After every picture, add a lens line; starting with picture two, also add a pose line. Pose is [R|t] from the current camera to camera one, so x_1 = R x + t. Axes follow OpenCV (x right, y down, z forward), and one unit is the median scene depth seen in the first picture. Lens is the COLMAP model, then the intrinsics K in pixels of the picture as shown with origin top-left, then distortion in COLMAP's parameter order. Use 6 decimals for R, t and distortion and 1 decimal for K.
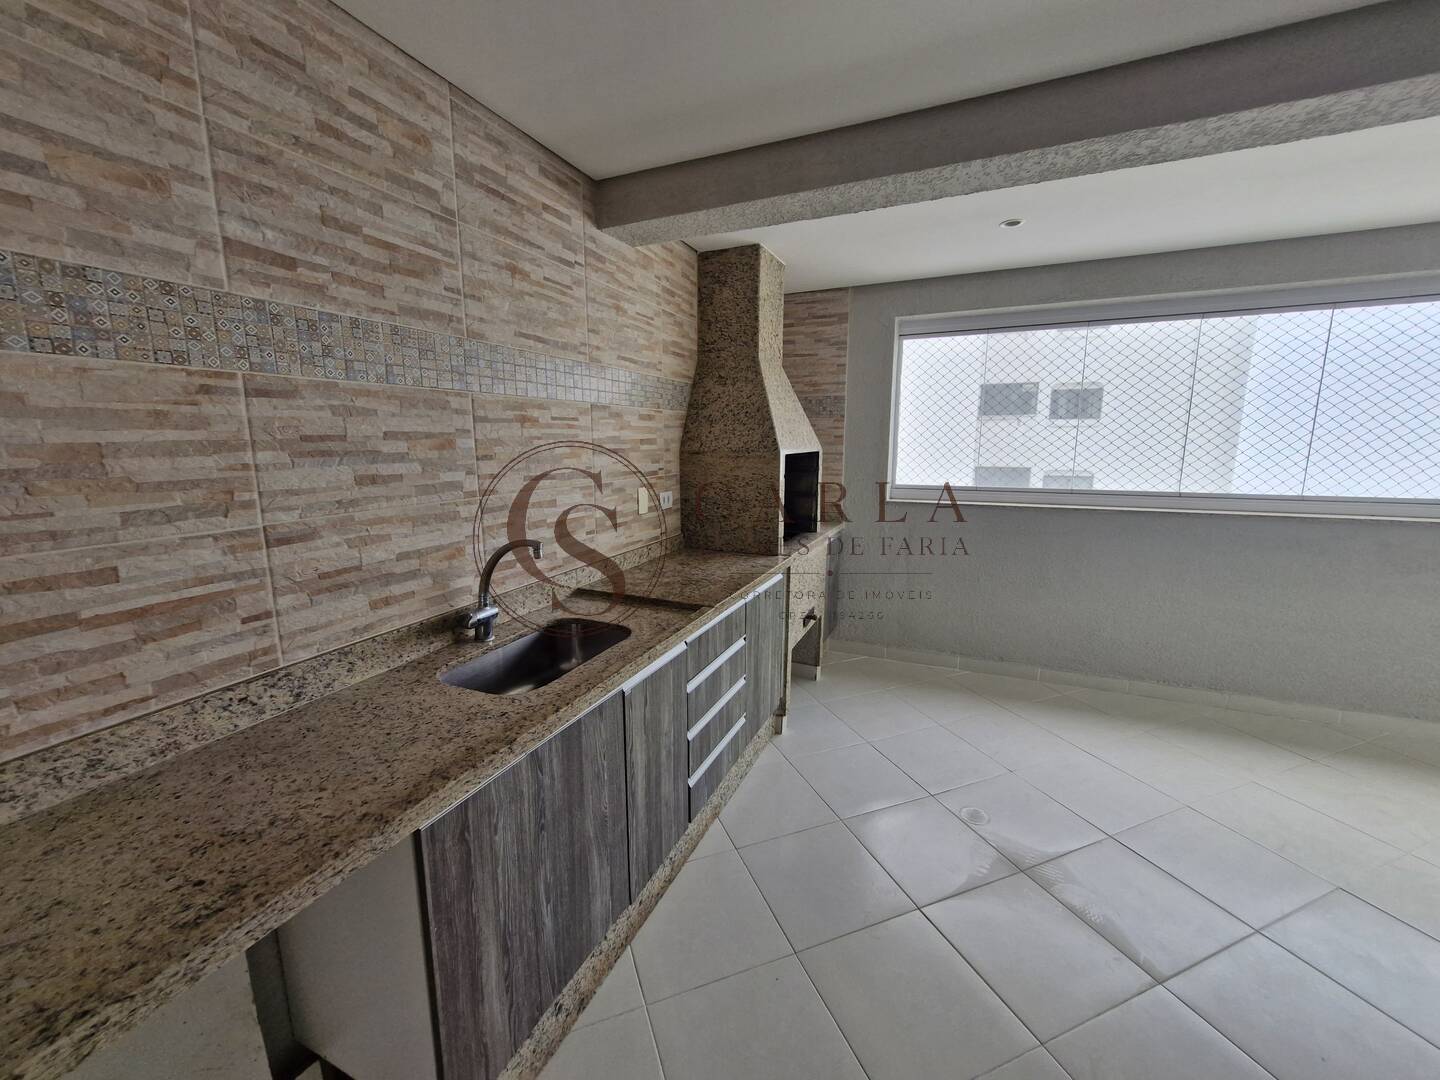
lens RADIAL K [[571.2, 0, 720.6], [0, 571.2, 534.6], [0, 0, 1]] dist [0.000450, -0.000051]
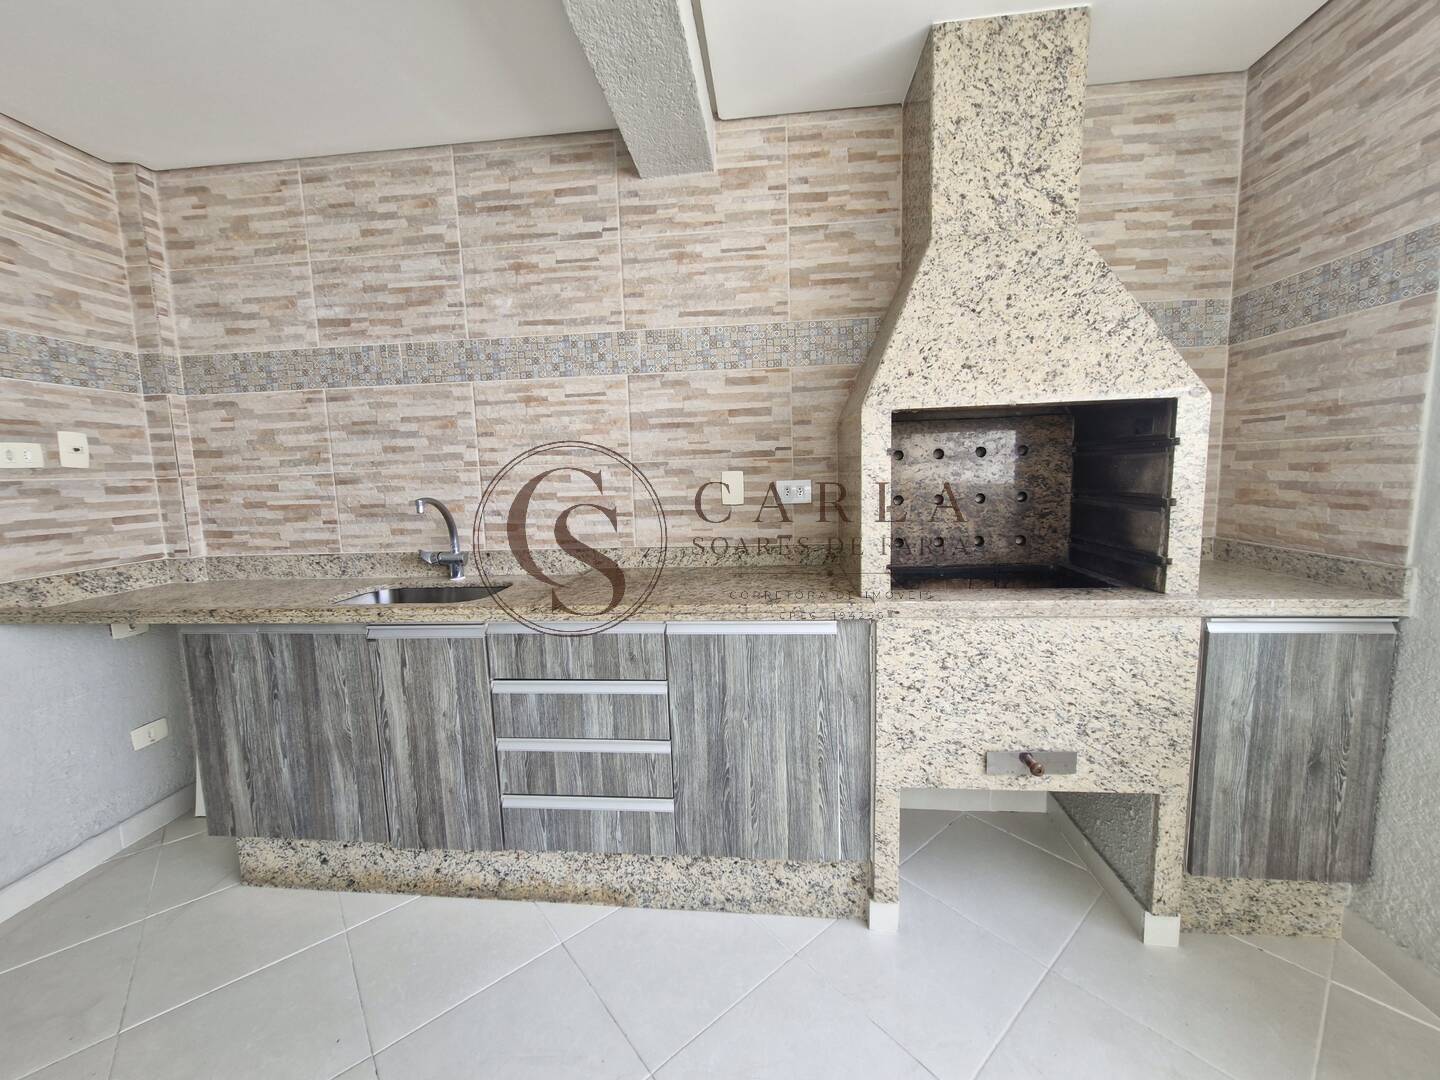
lens RADIAL K [[571.2, 0, 714.8], [0, 571.2, 535.7], [0, 0, 1]] dist [0.002939, -0.000079]
pose [[0.305111, 0.099370, -0.947118, 0.772857], [-0.129576, 0.989624, 0.062087, -0.051087], [0.943460, 0.103781, 0.314821, 0.934704]]
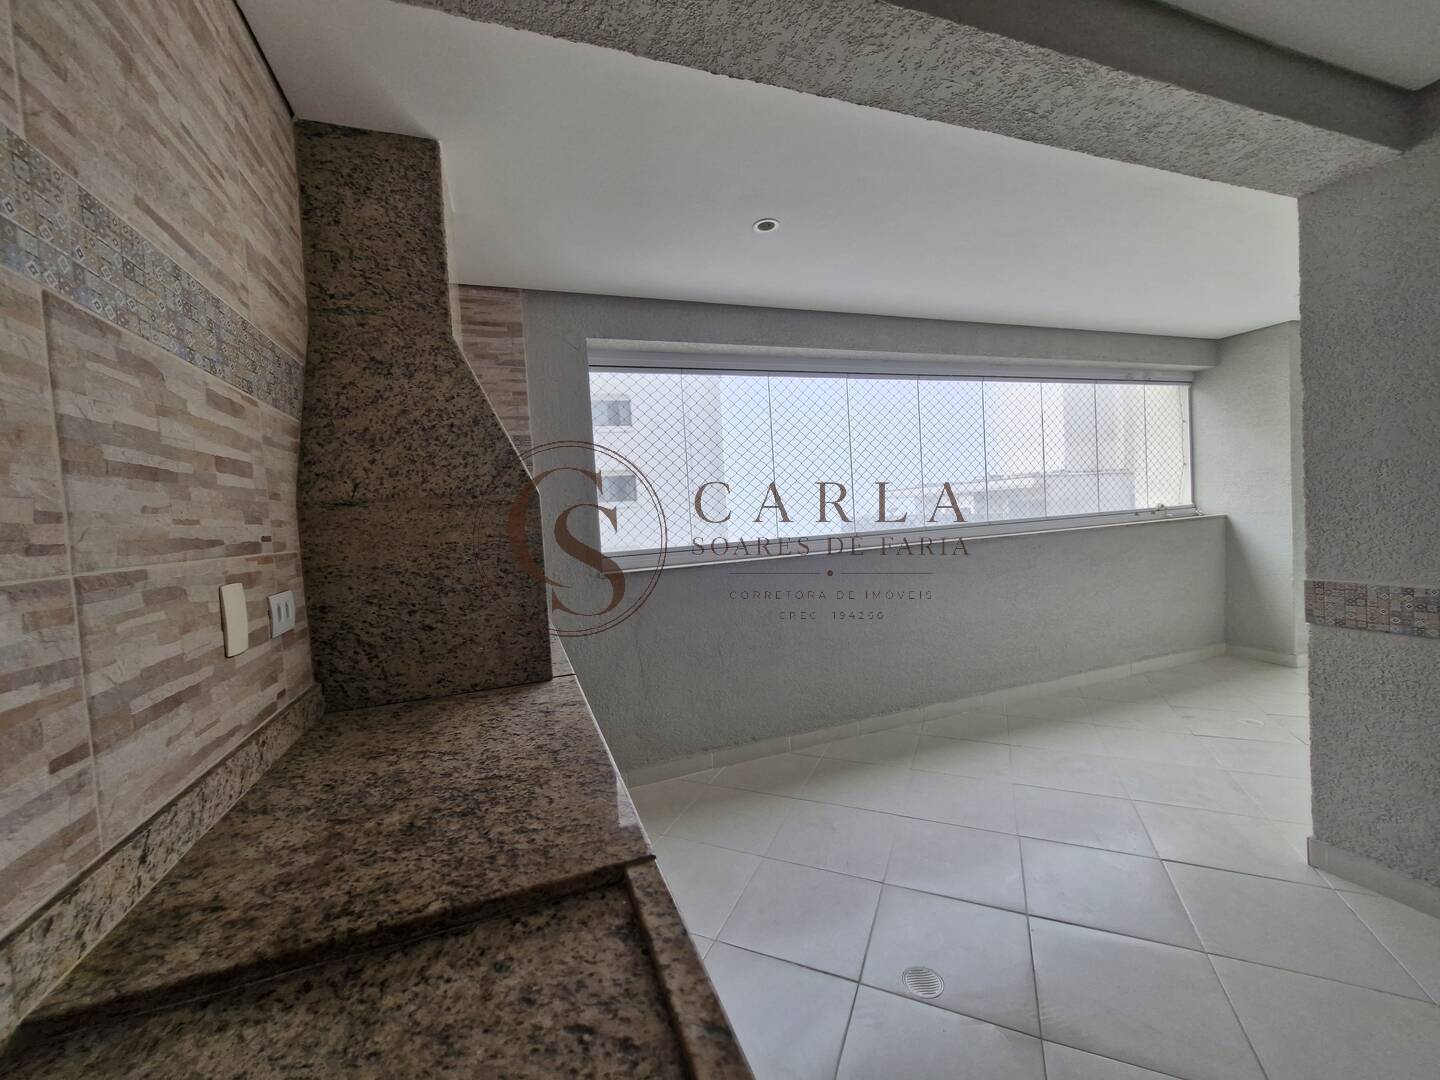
lens RADIAL K [[568.1, 0, 720.0], [0, 568.1, 540.0], [0, 0, 1]] dist [0.001565, 0.000121]
pose [[0.717339, -0.071543, 0.693041, -0.206174], [0.173966, 0.981599, -0.078734, -0.032722], [-0.674656, 0.177045, 0.716585, 0.647007]]
